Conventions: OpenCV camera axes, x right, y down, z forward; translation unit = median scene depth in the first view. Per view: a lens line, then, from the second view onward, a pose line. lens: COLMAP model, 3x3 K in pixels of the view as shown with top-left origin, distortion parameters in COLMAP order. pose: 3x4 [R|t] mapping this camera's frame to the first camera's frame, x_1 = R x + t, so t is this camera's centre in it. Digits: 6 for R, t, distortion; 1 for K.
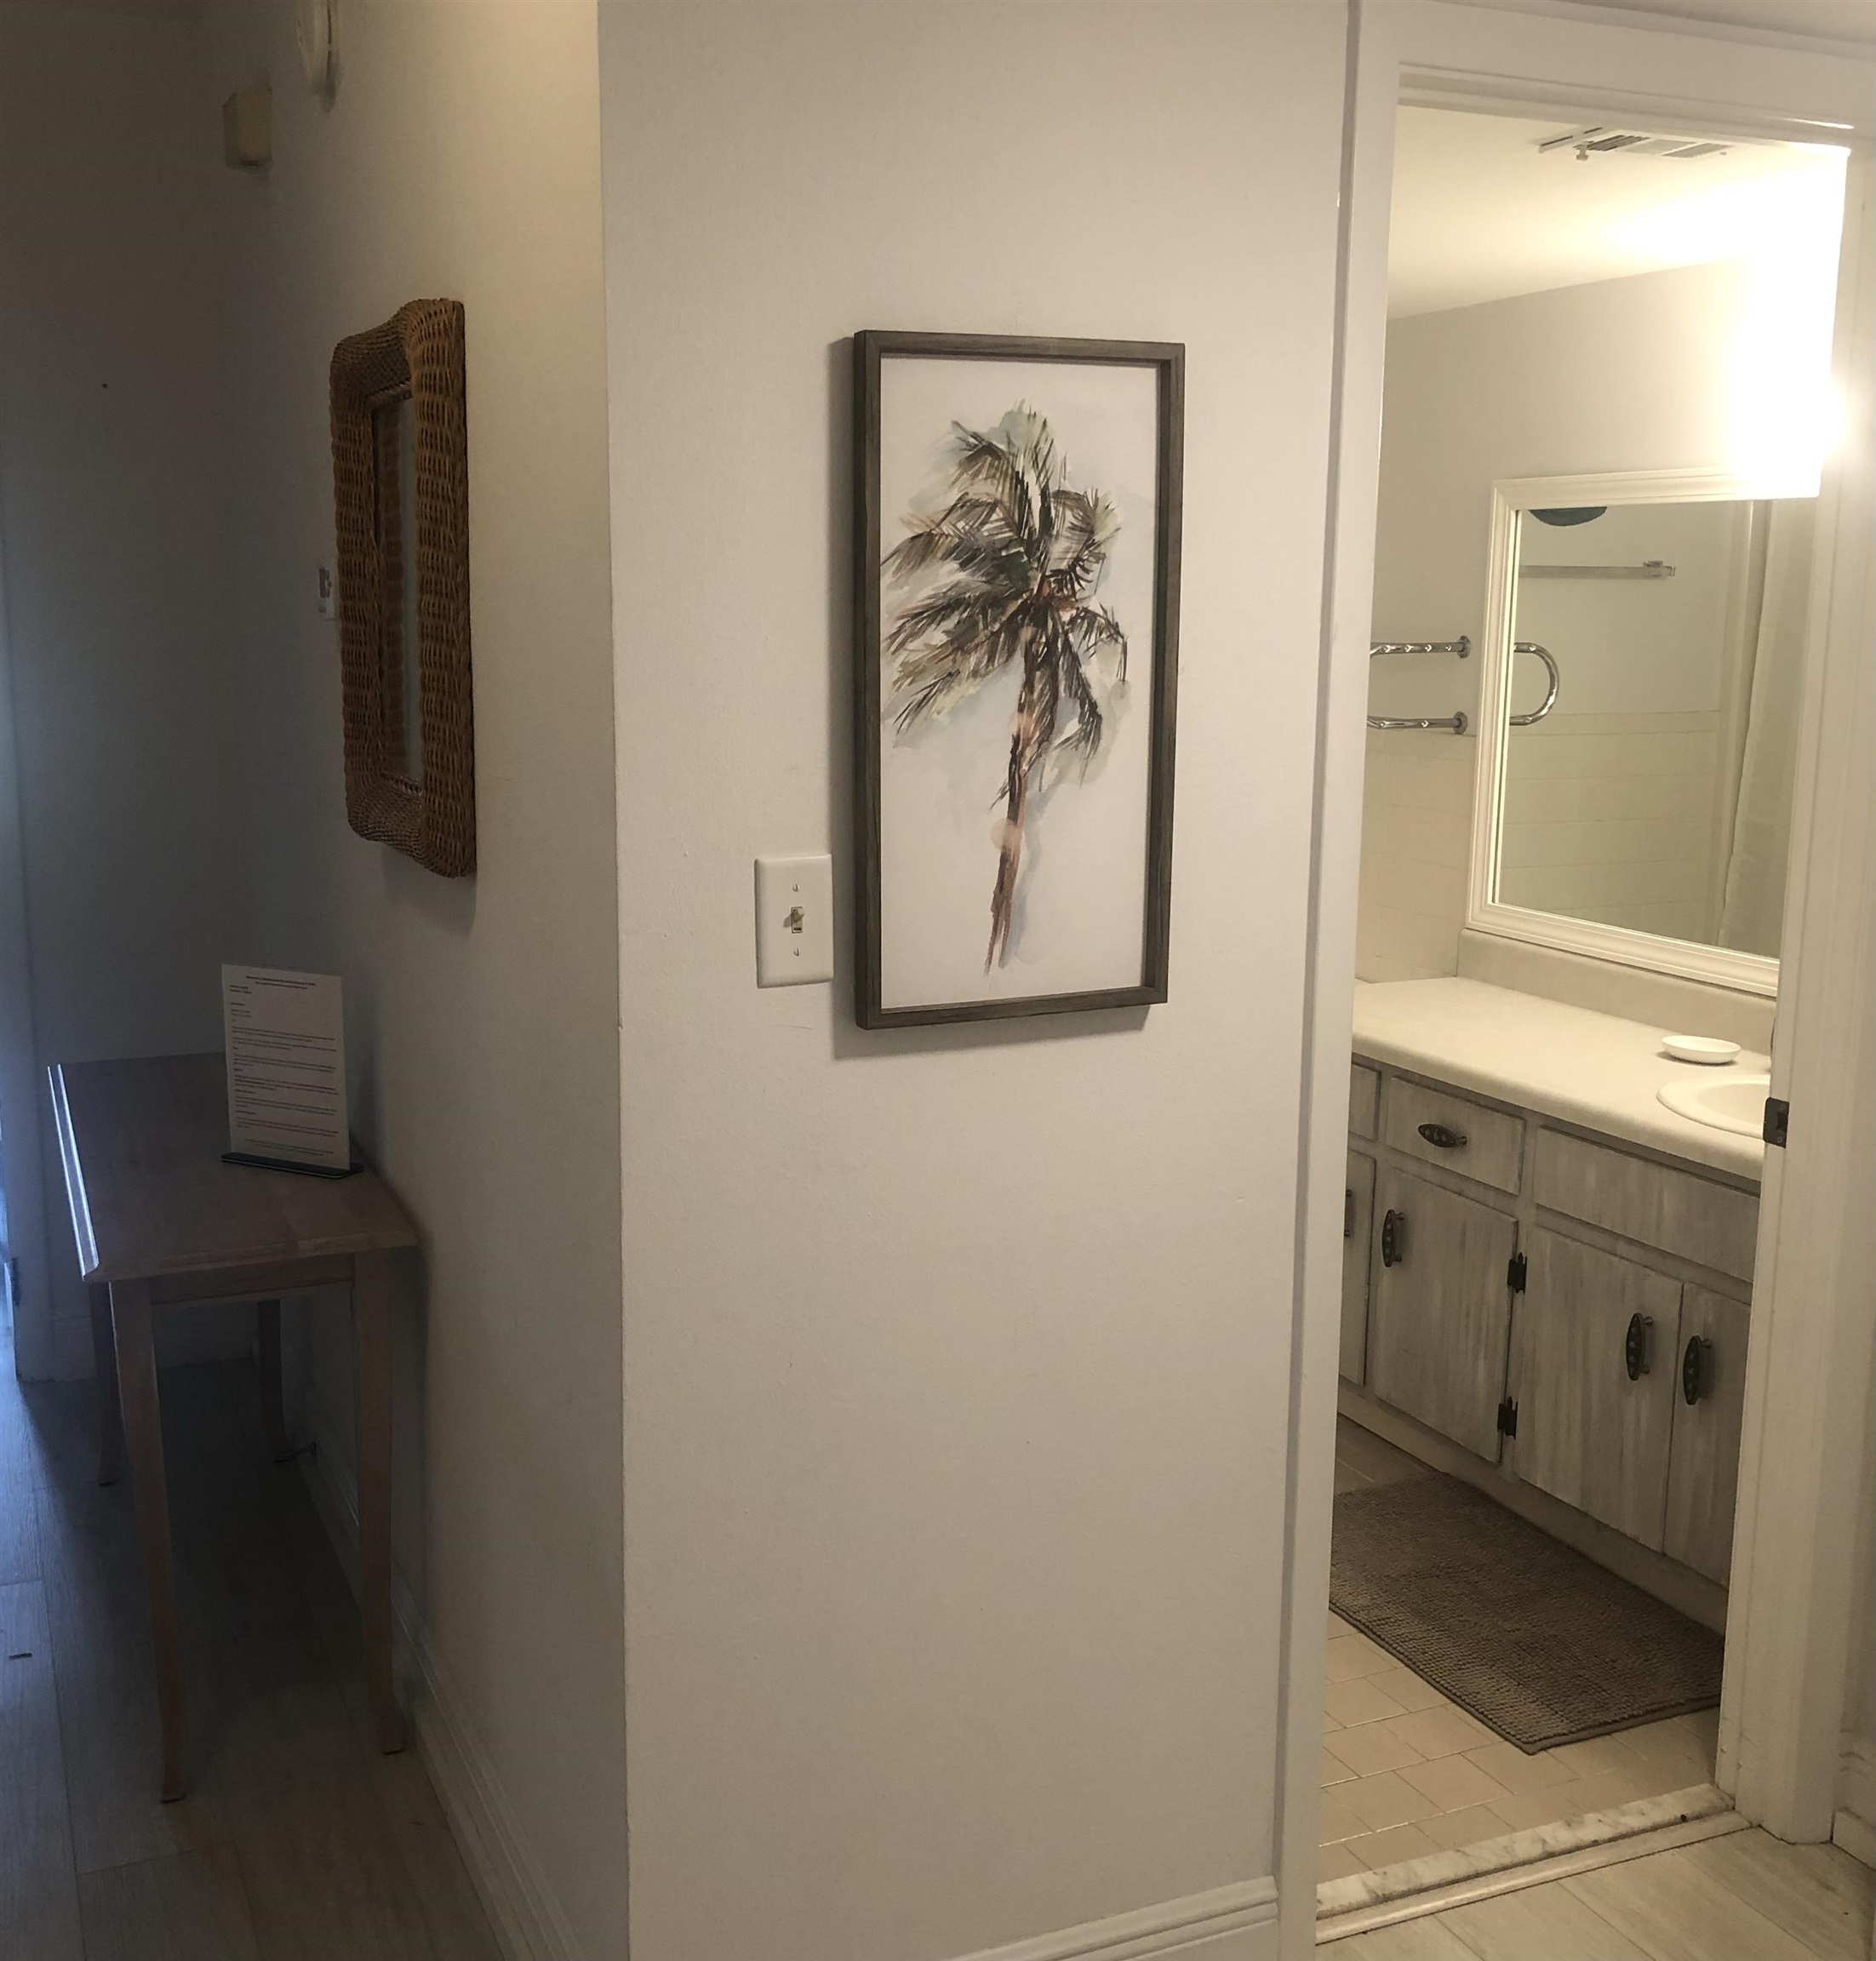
lens RADIAL K [[1939.5, 0, 932.7], [0, 1939.5, 935.0], [0, 0, 1]] dist [0.169062, -0.658005]
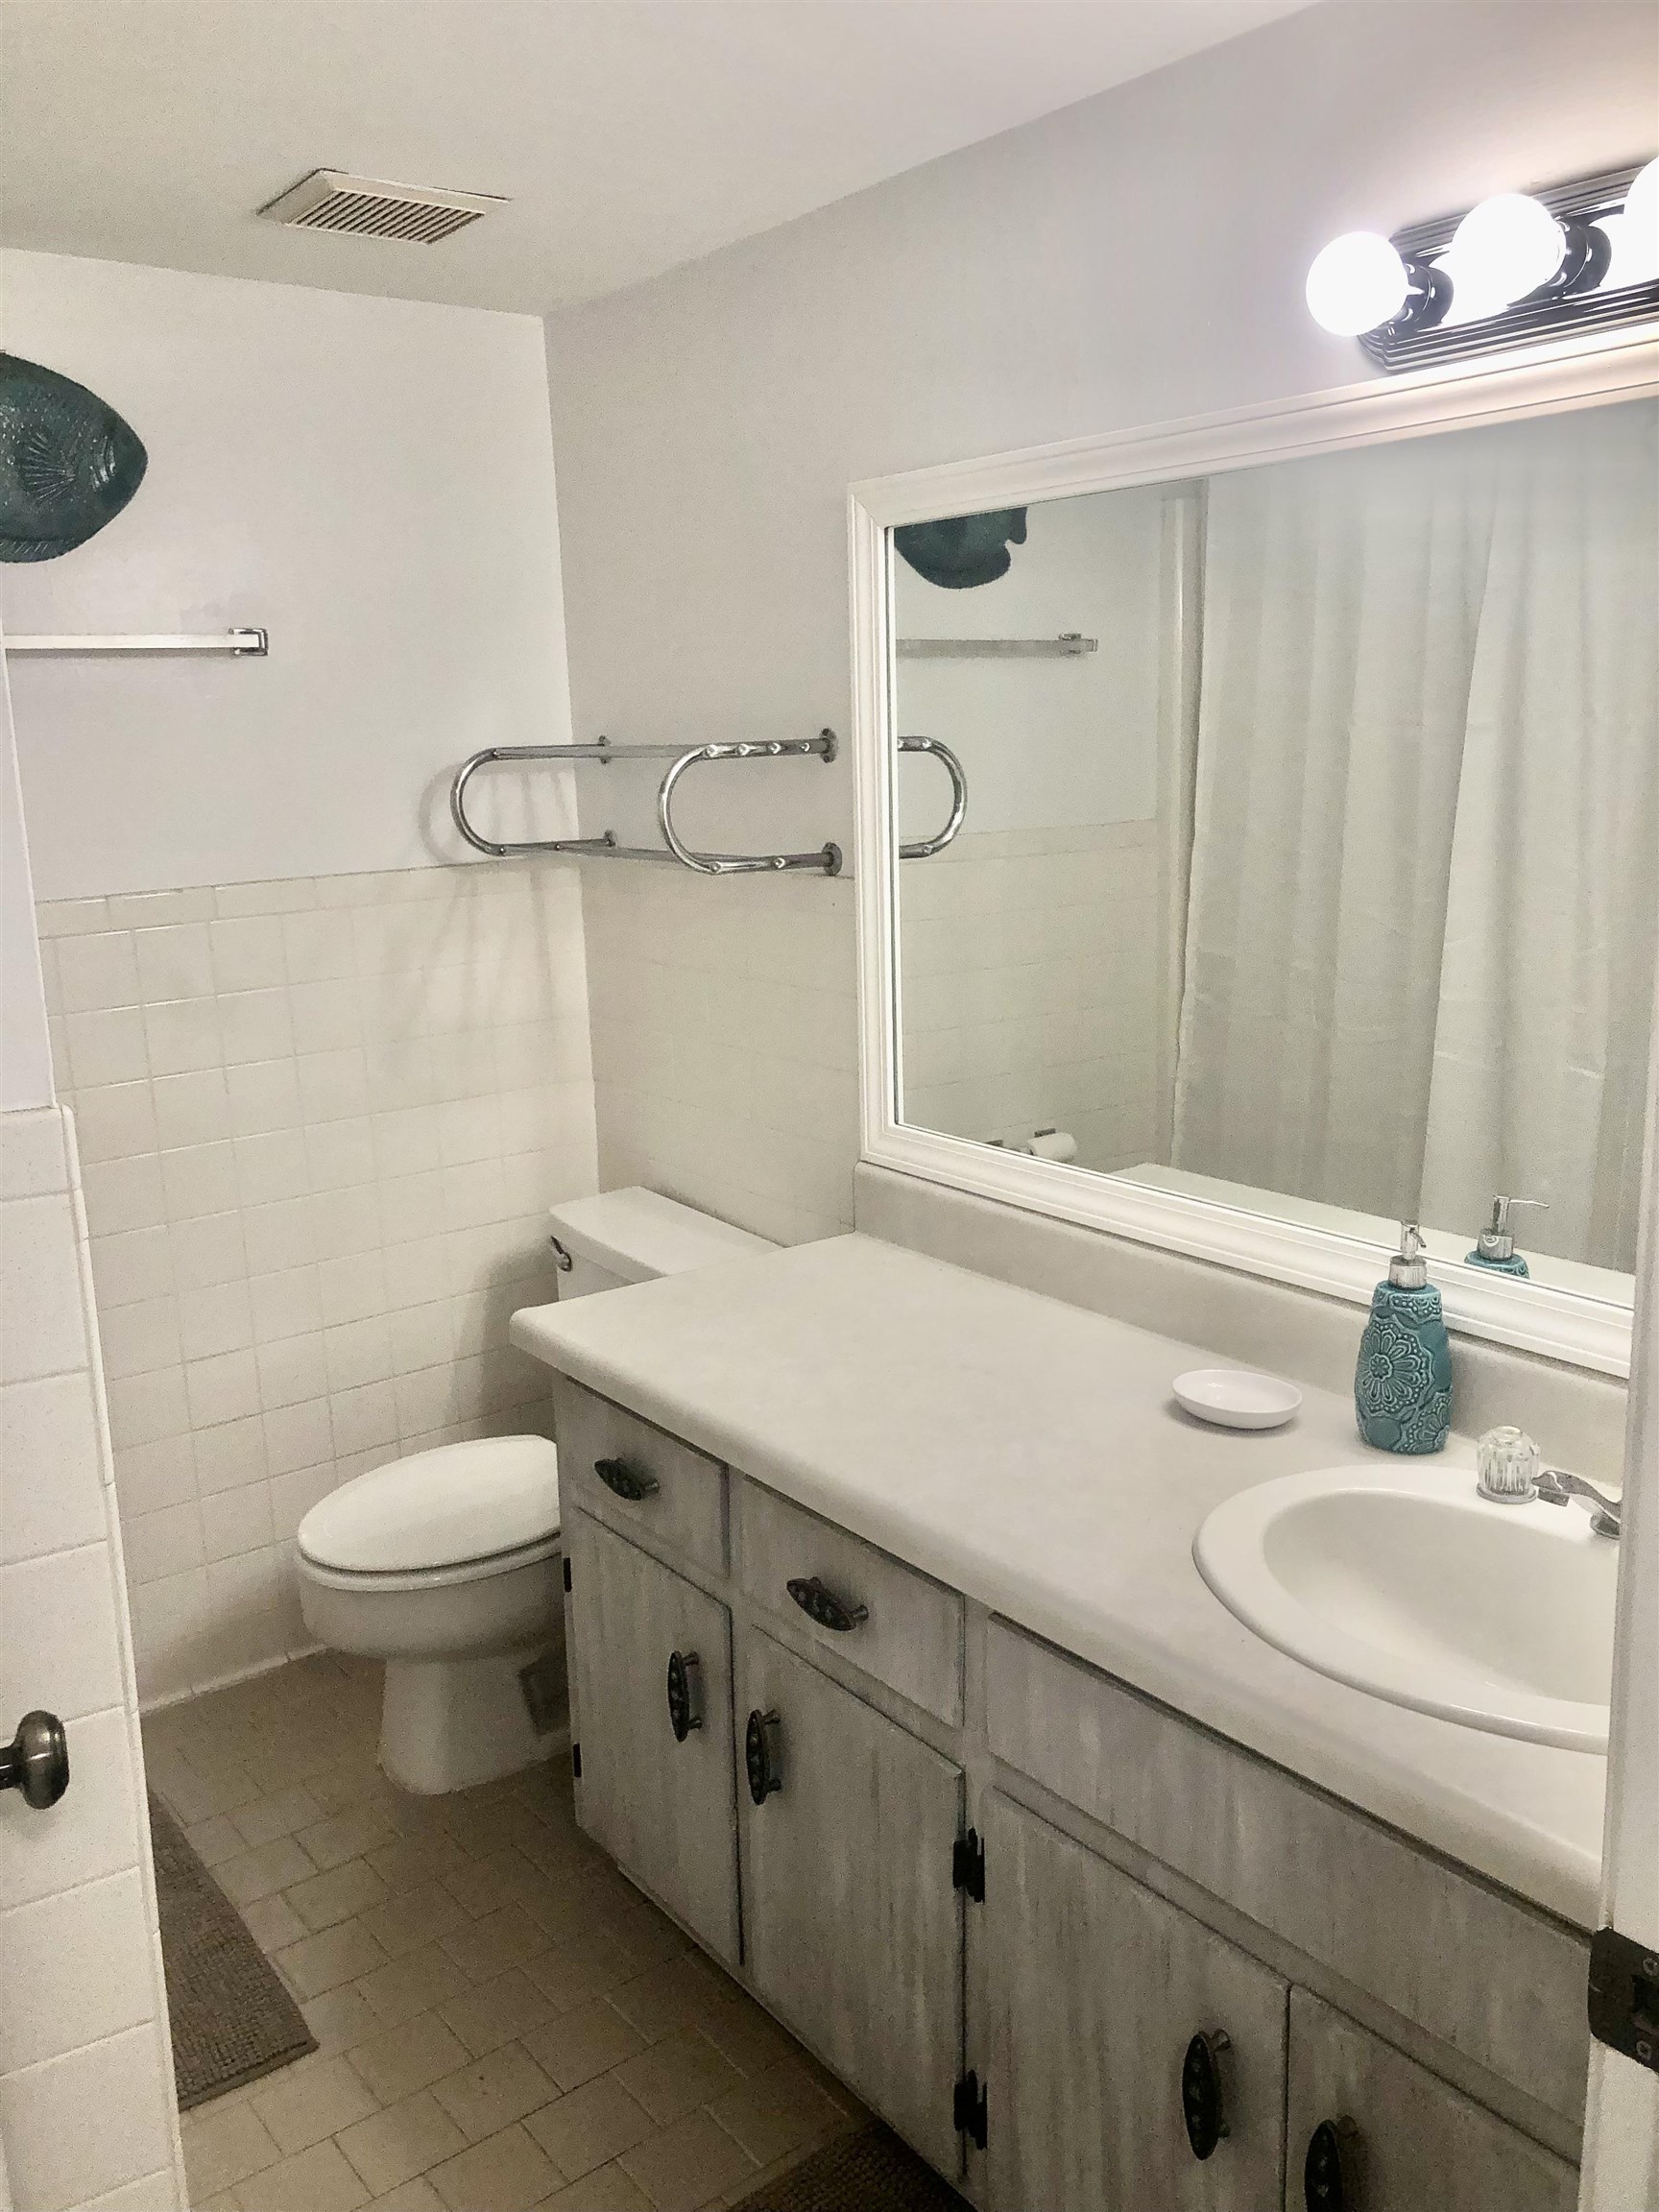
lens RADIAL K [[1814.7, 0, 832.7], [0, 1814.7, 1115.8], [0, 0, 1]] dist [0.120791, -0.291232]
pose [[0.971856, -0.082688, 0.220587, 0.148766], [0.074069, 0.996141, 0.047077, -0.059456], [-0.223629, -0.029413, 0.974230, 0.462683]]
